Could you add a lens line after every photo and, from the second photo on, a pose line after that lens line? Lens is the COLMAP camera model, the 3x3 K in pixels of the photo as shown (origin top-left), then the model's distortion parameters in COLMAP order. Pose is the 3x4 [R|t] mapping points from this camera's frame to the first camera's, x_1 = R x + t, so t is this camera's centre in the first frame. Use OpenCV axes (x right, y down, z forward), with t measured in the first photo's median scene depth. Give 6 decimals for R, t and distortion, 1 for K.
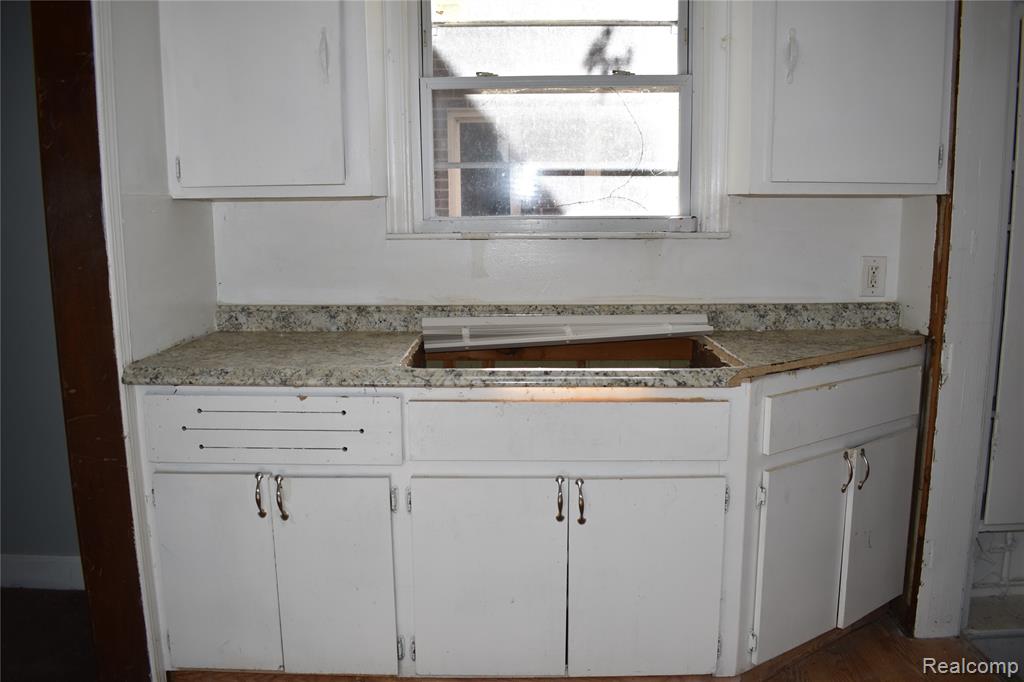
lens RADIAL K [[829.1, 0, 532.9], [0, 829.1, 343.4], [0, 0, 1]] dist [-0.083878, 0.000046]
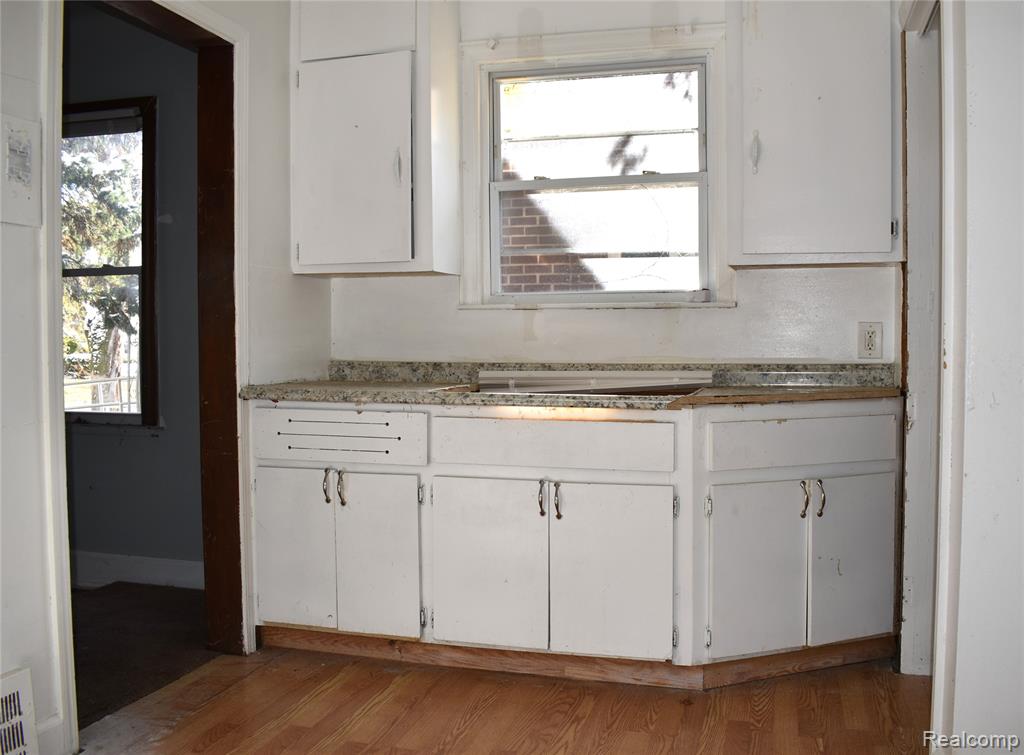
lens RADIAL K [[873.7, 0, 514.6], [0, 873.7, 345.1], [0, 0, 1]] dist [-0.075834, 0.001956]
pose [[0.968623, 0.008687, -0.248384, 0.289700], [-0.041810, 0.990841, -0.128394, 0.115831], [0.244993, 0.134750, 0.960115, -0.297562]]
